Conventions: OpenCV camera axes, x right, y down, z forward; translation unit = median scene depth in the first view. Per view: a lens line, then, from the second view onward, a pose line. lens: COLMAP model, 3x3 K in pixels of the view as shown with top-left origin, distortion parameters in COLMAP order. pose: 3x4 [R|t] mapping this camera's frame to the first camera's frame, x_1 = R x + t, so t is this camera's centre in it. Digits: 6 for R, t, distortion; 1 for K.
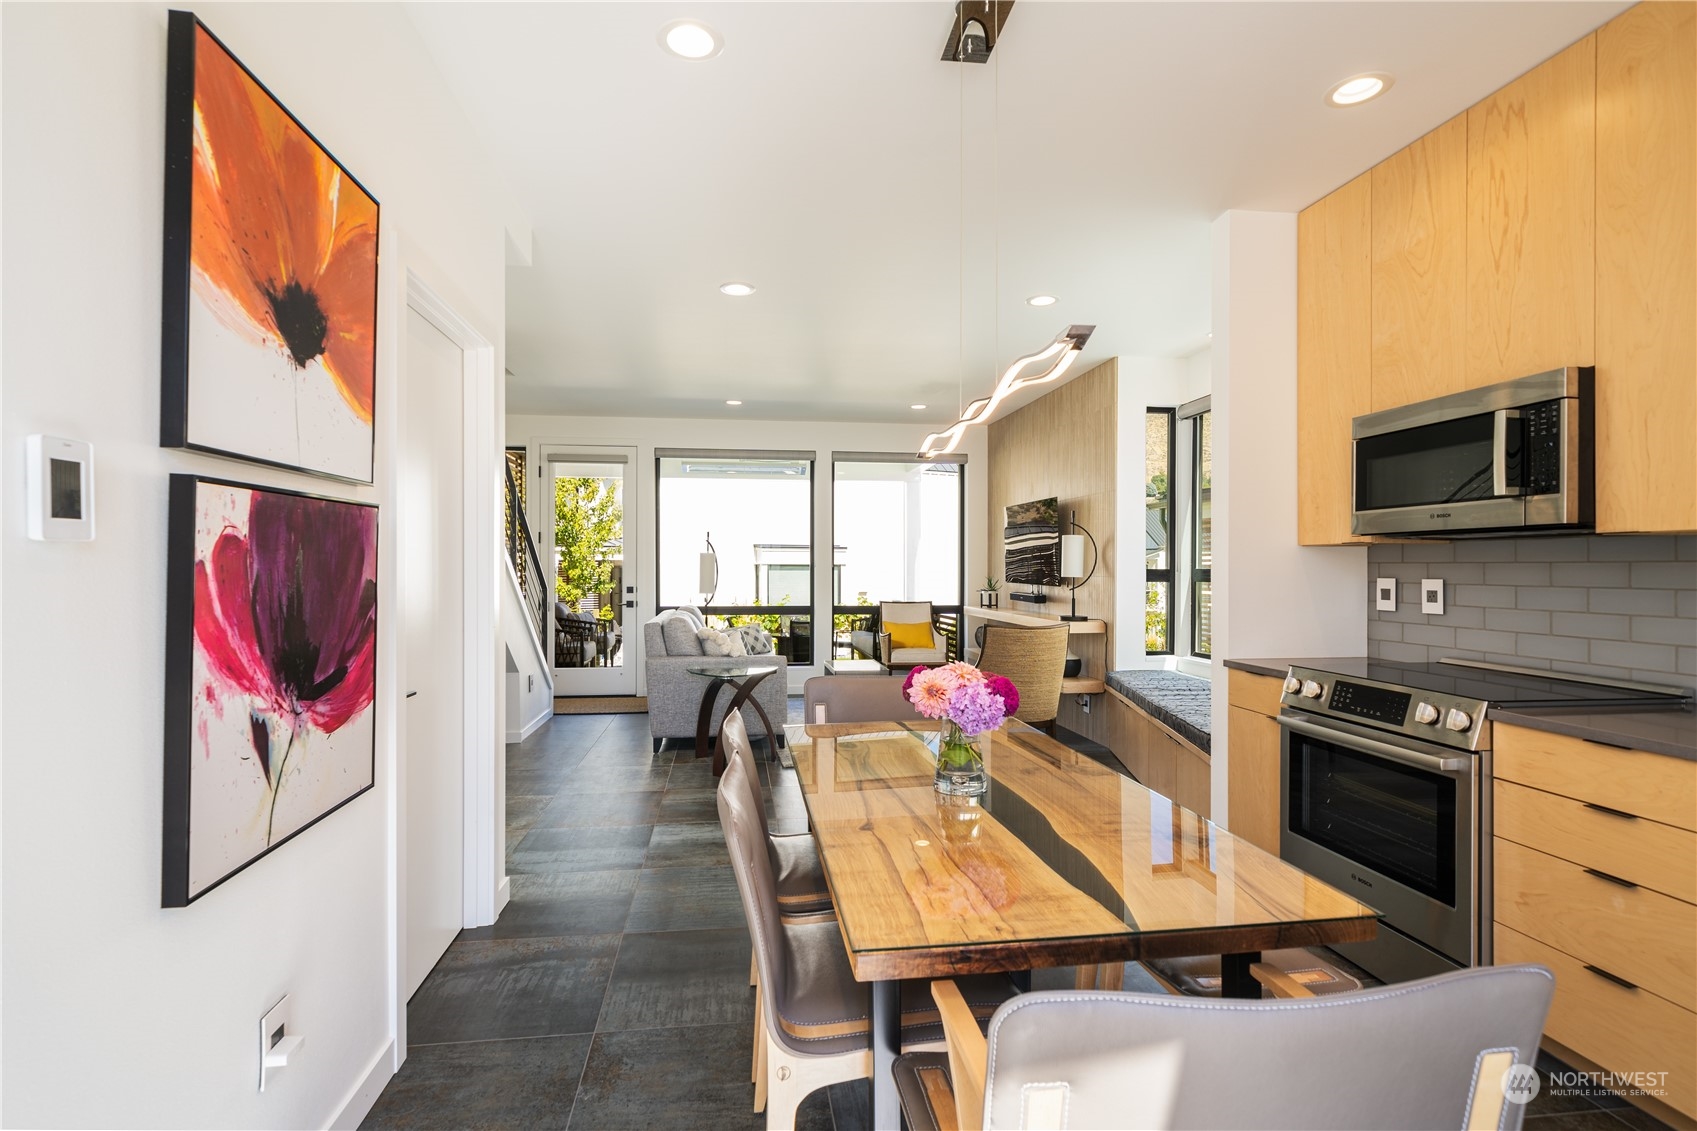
lens RADIAL K [[754.6, 0, 888.4], [0, 754.6, 565.7], [0, 0, 1]] dist [0.000882, 0.000007]
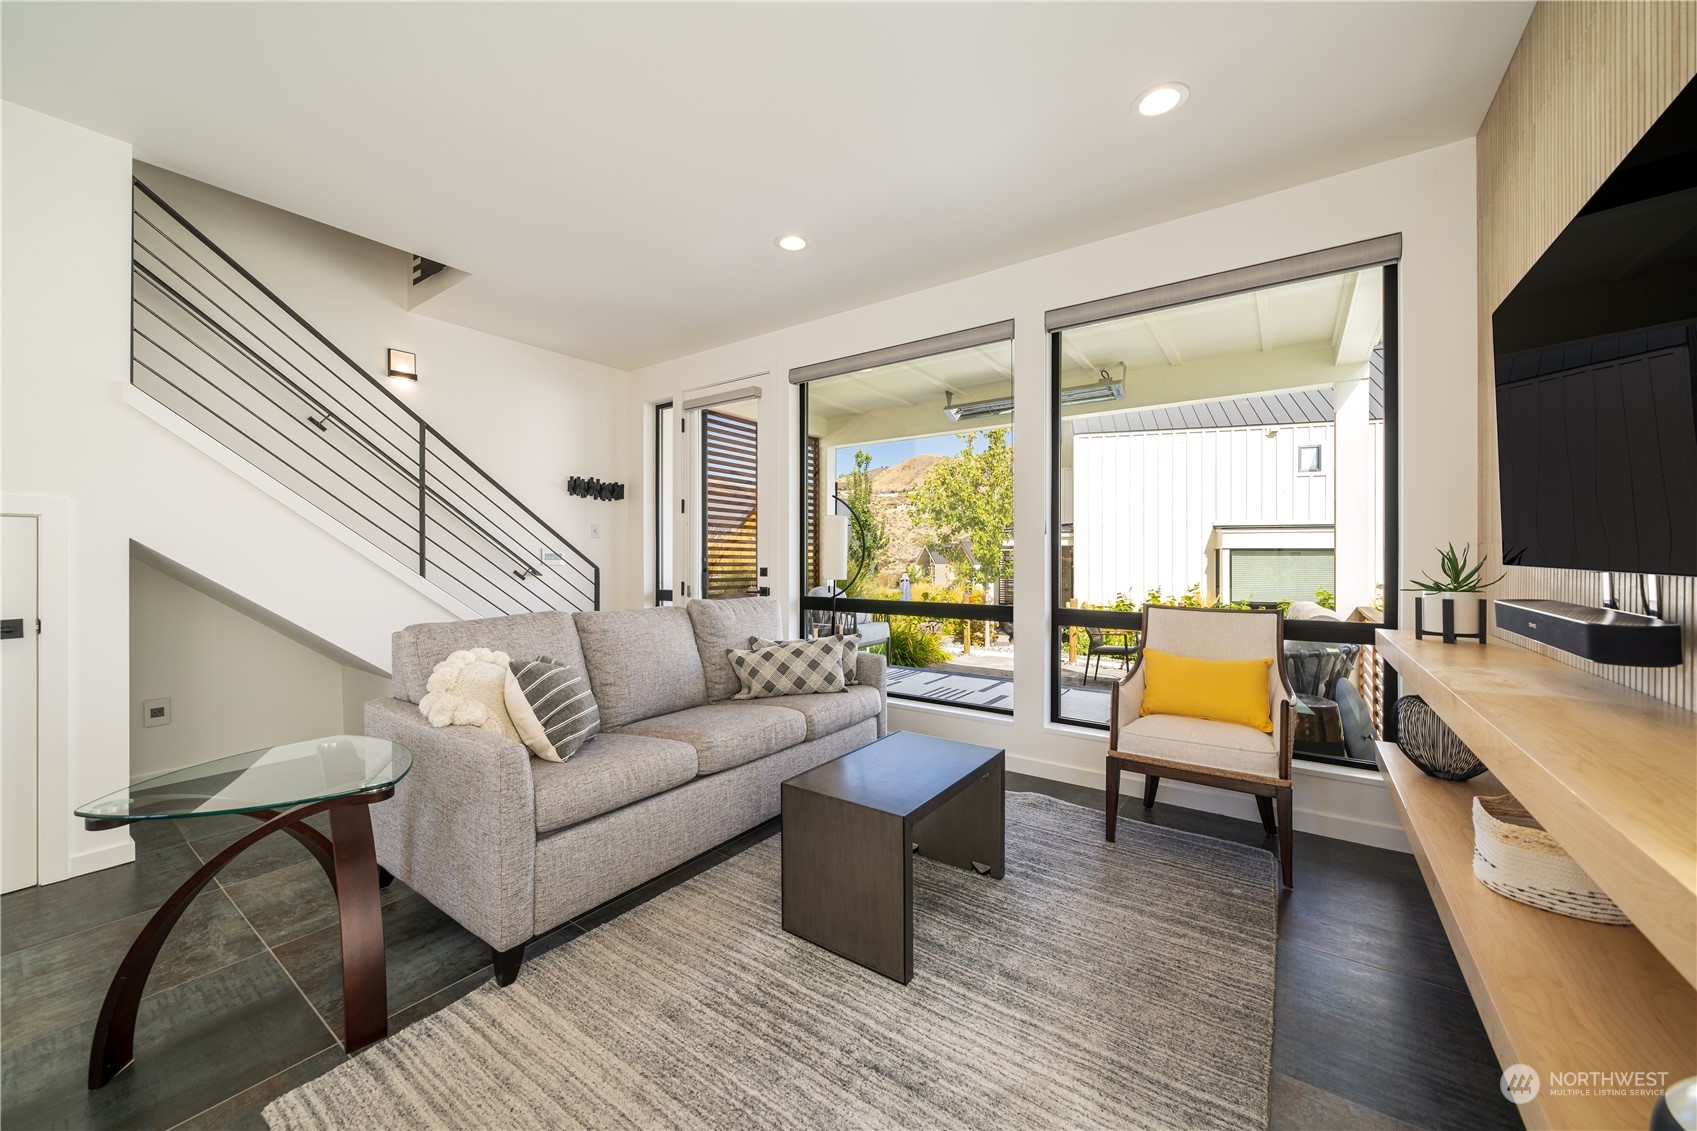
lens RADIAL K [[632.3, 0, 860.6], [0, 632.3, 555.4], [0, 0, 1]] dist [0.000828, -0.000092]
pose [[0.707649, -0.004659, -0.706549, 0.149200], [0.004648, 0.999987, -0.001938, 0.017504], [0.706549, -0.001912, 0.707662, 0.625655]]
